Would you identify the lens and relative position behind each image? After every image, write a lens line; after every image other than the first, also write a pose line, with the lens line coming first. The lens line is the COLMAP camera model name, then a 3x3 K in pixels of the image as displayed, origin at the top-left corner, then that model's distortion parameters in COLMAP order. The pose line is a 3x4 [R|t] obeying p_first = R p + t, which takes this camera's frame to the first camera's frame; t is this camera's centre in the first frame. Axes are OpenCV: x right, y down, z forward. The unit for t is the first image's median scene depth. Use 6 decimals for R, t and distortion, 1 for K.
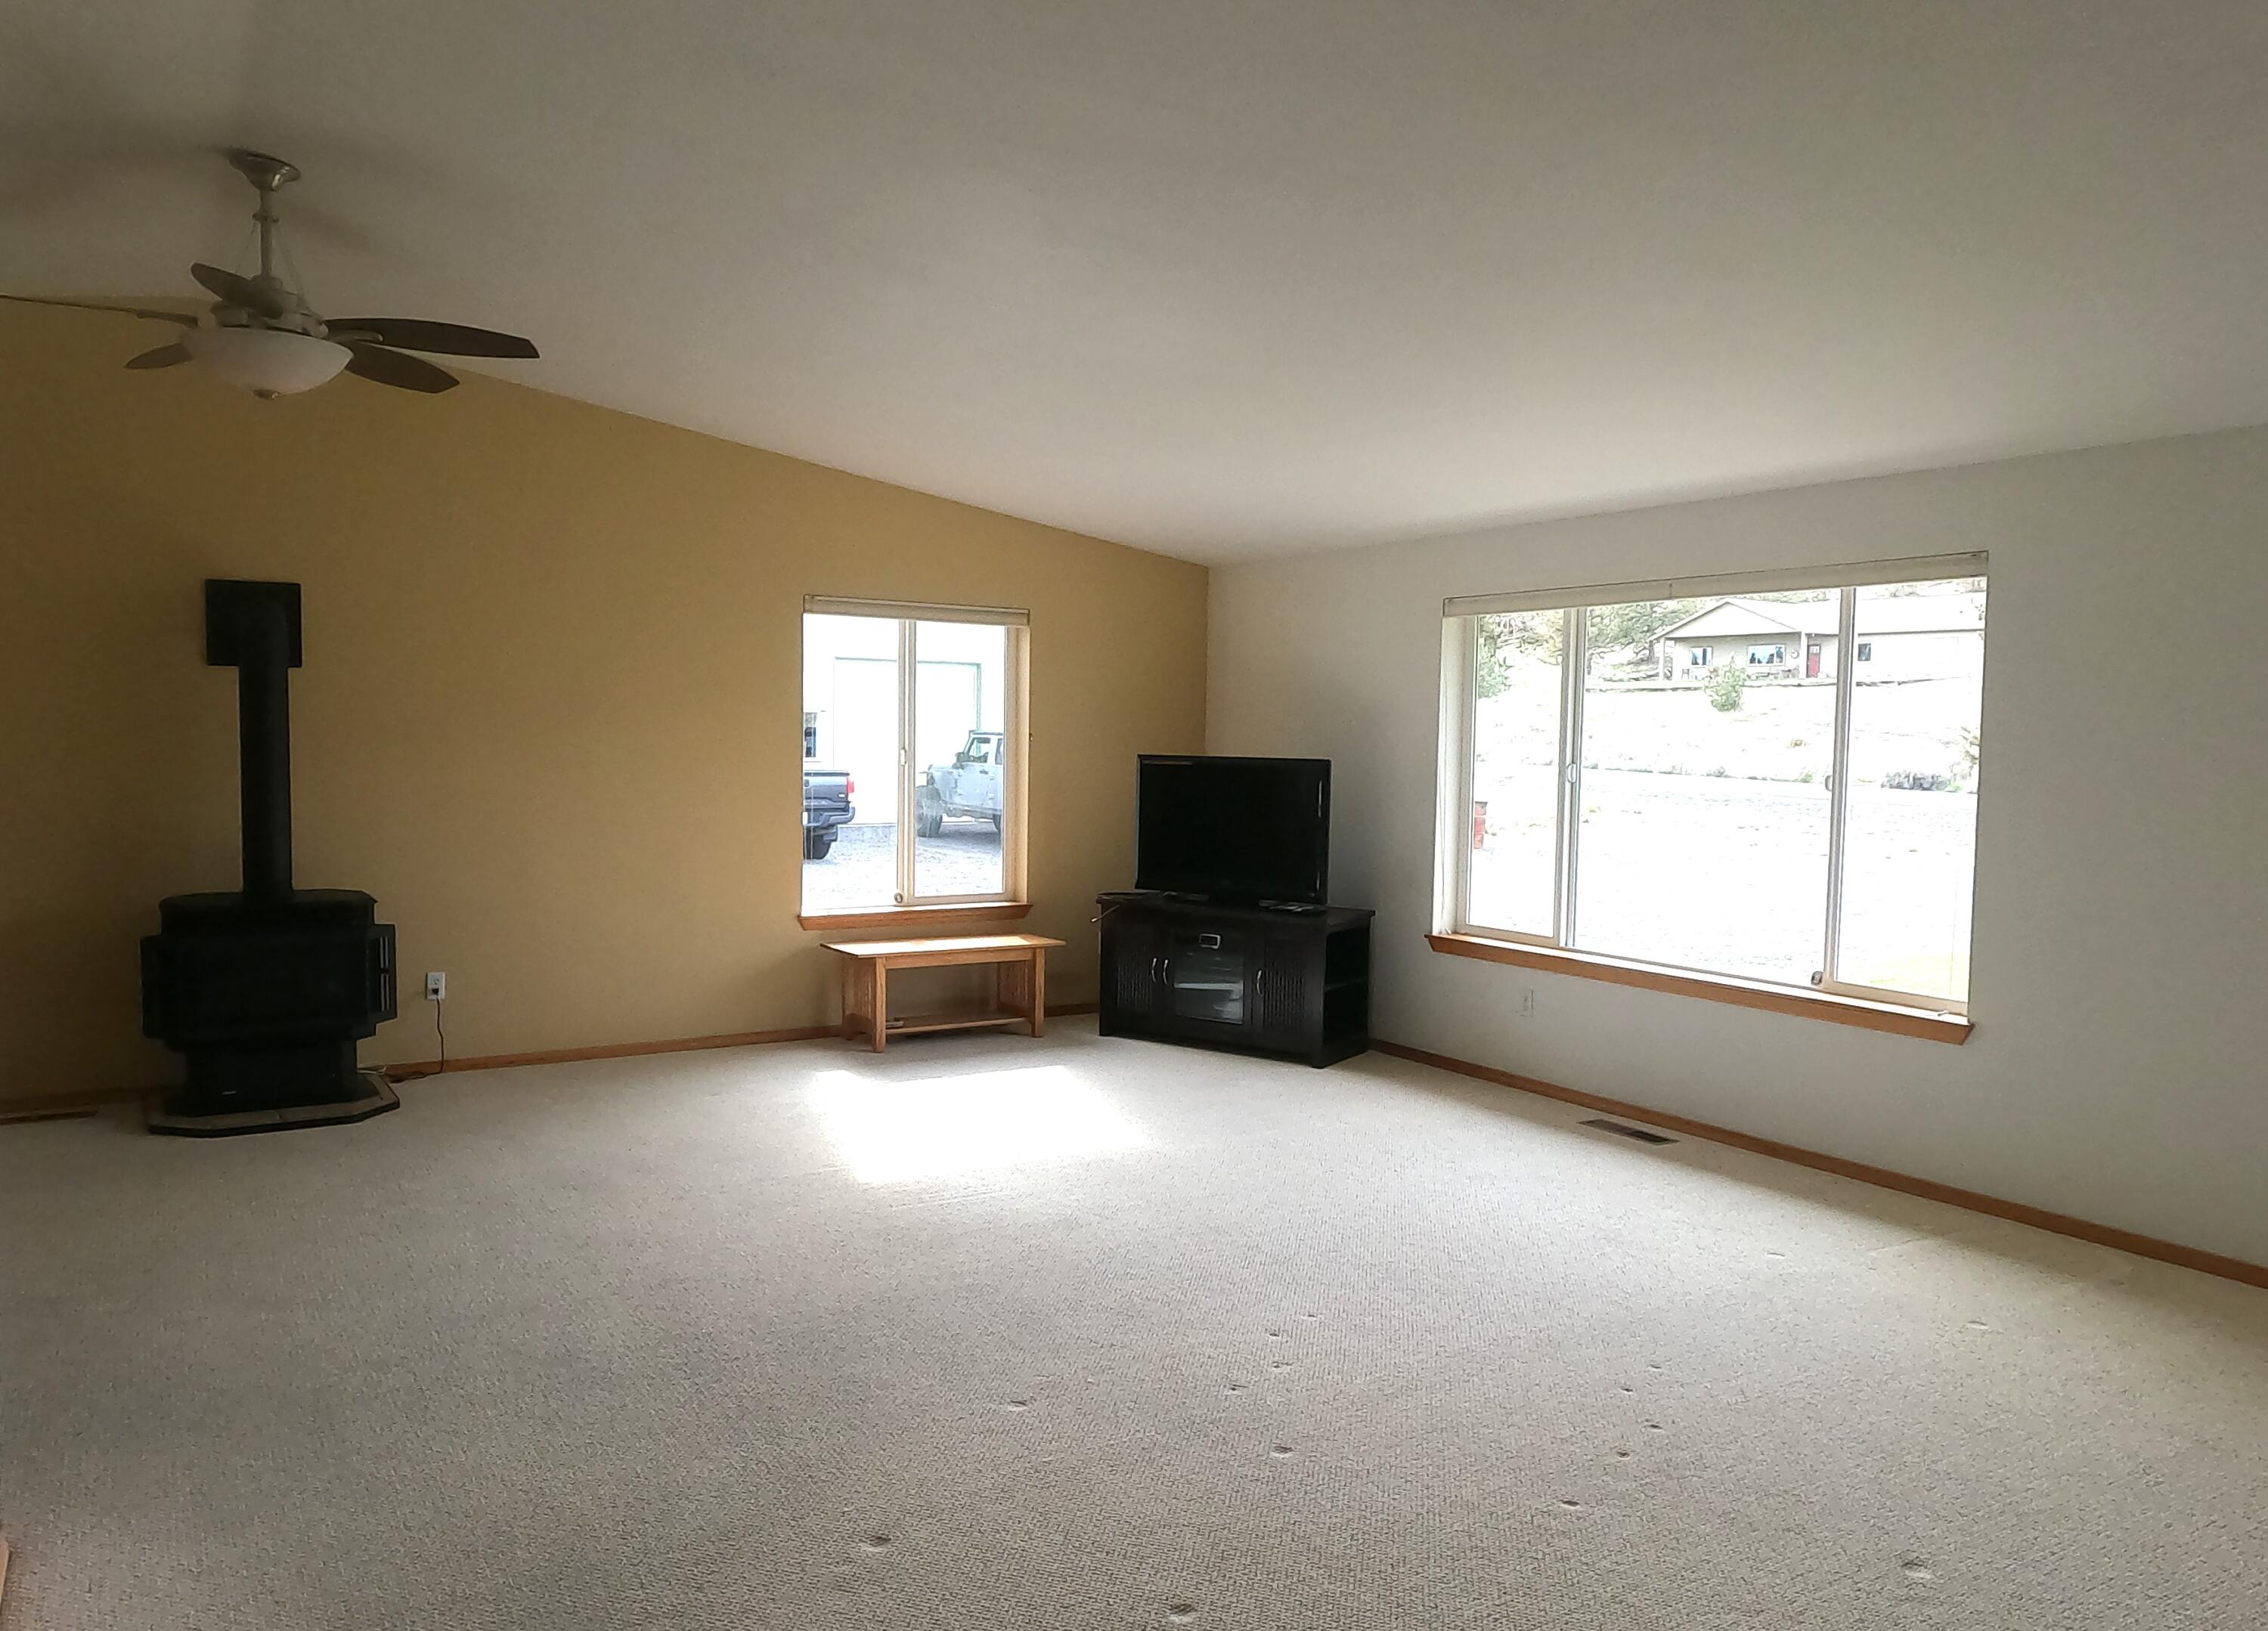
lens RADIAL K [[1593.3, 0, 1121.5], [0, 1593.3, 825.6], [0, 0, 1]] dist [-0.004156, -0.003069]
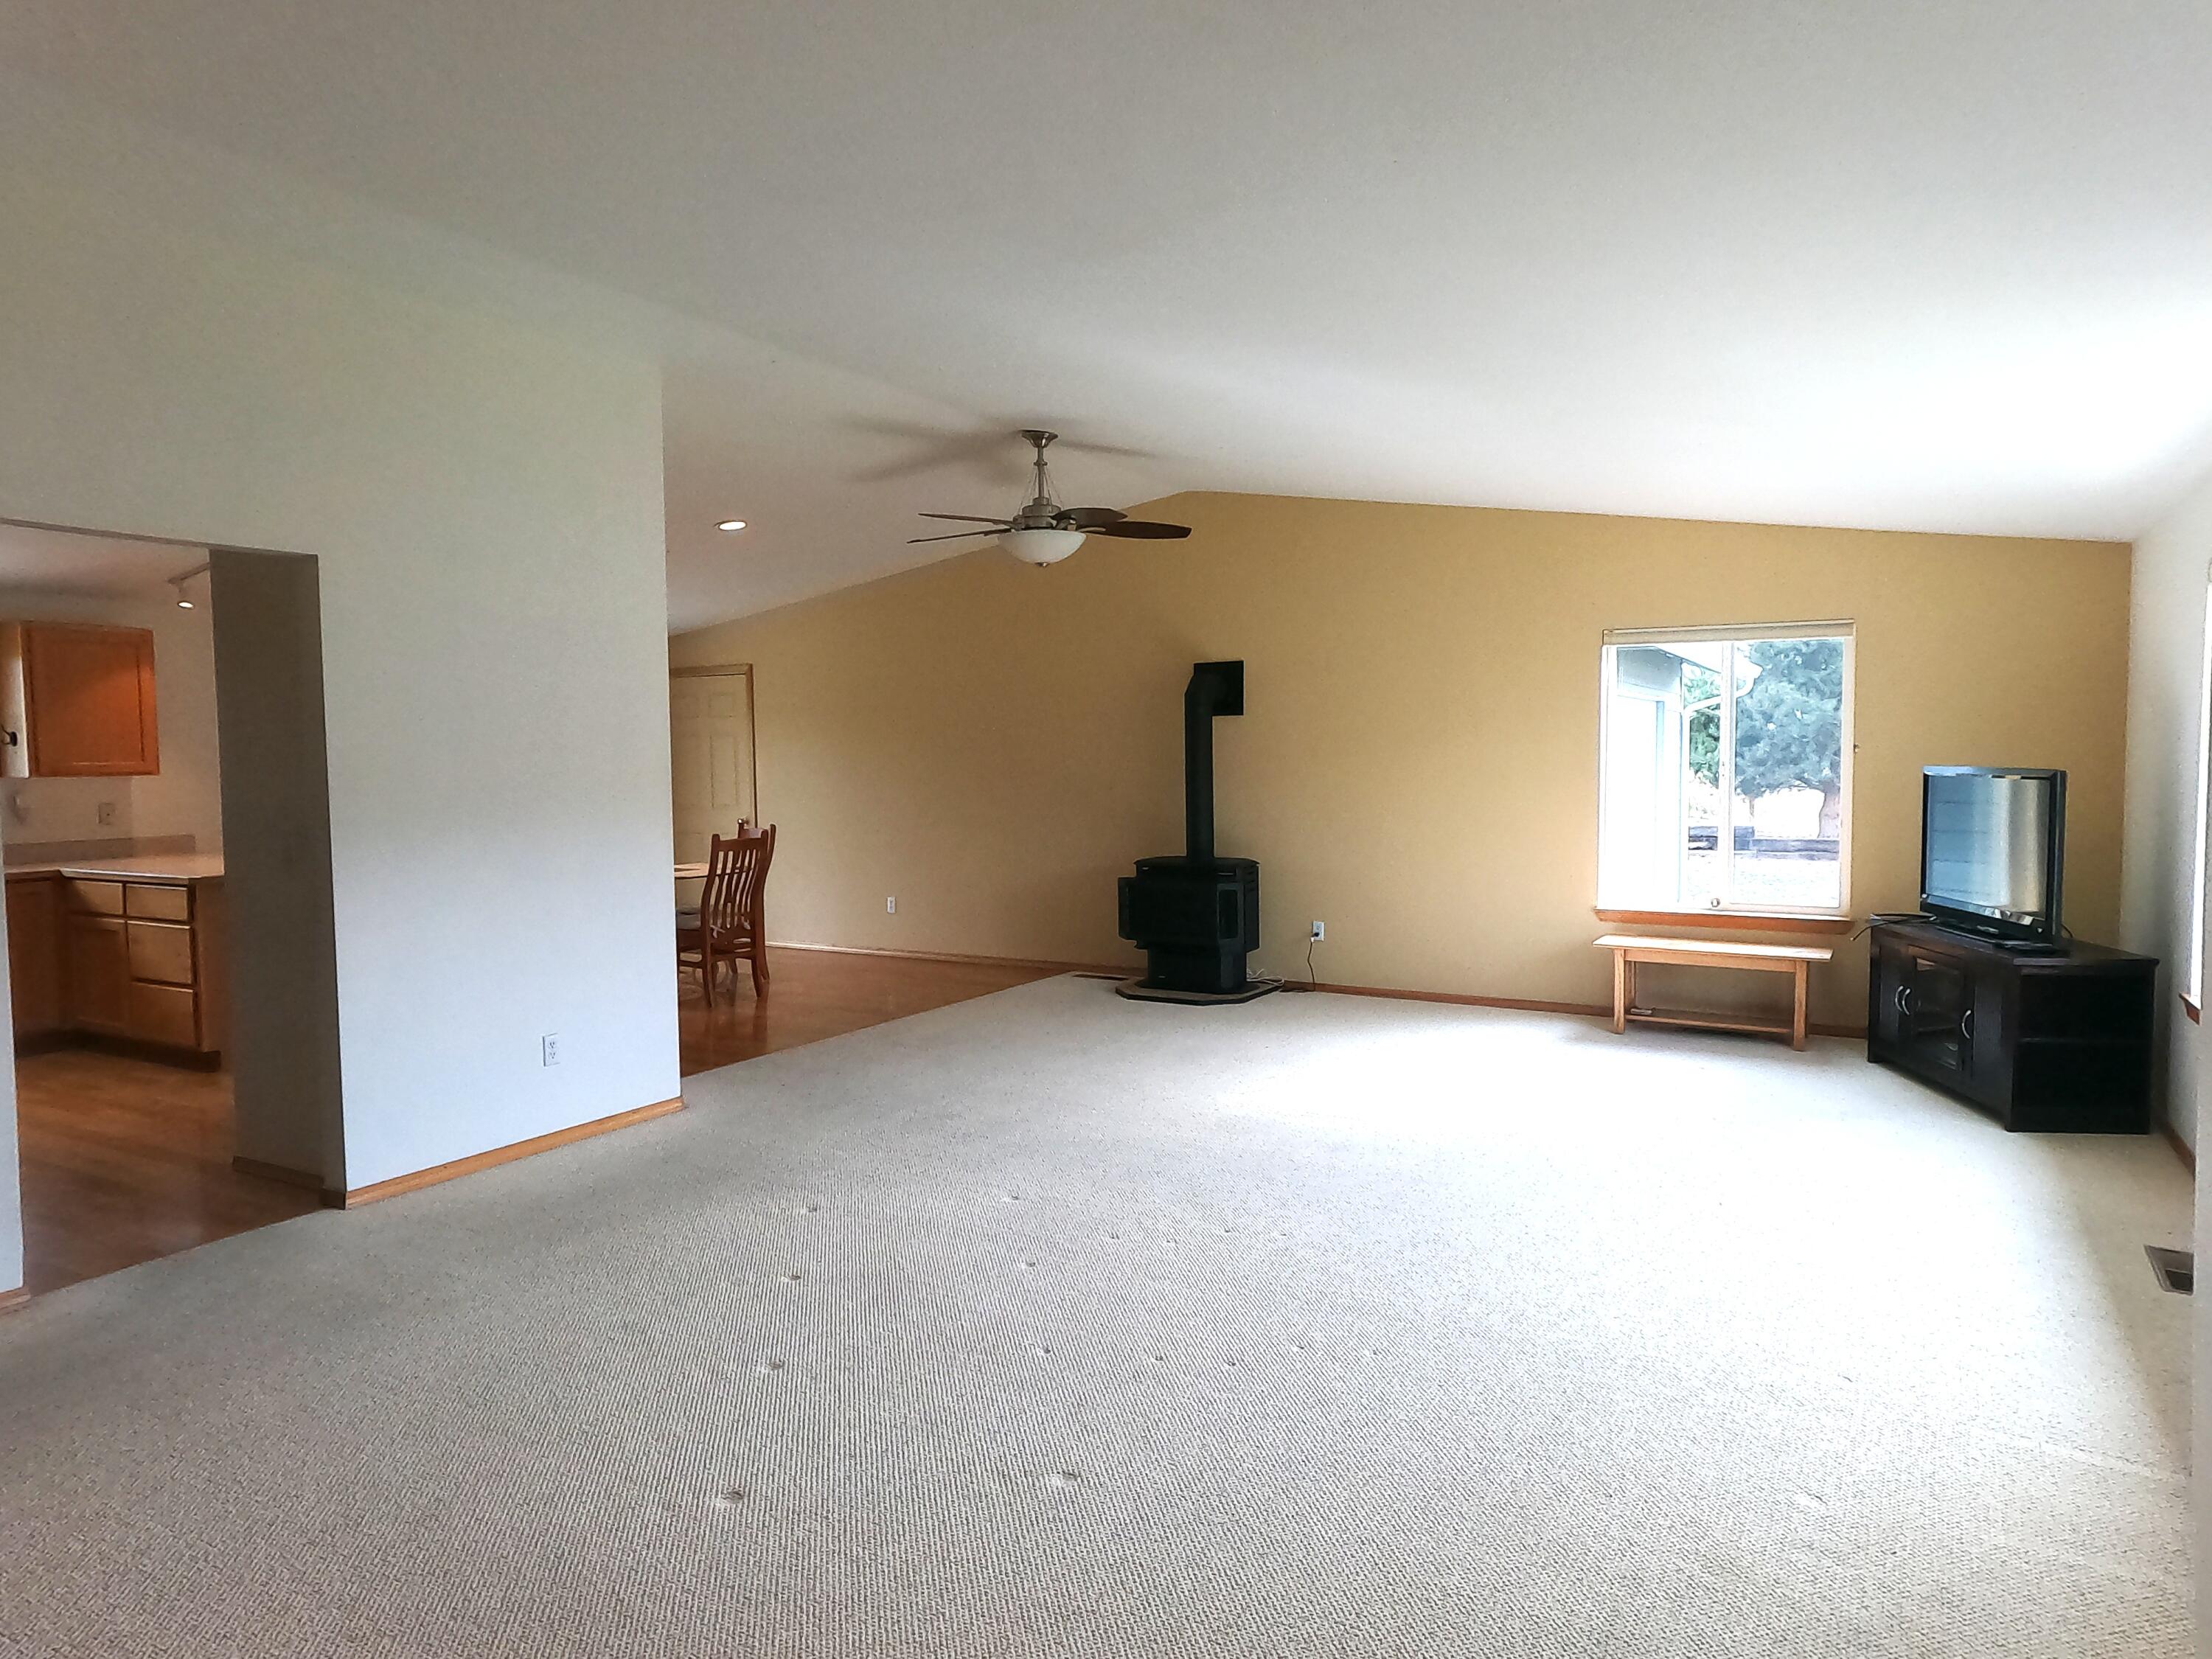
lens RADIAL K [[1382.3, 0, 1104.1], [0, 1382.3, 835.5], [0, 0, 1]] dist [-0.008053, 0.009577]
pose [[0.464324, 0.033671, -0.885025, 0.635040], [-0.036153, 0.999165, 0.019046, -0.003113], [0.884927, 0.023152, 0.465153, 0.267285]]
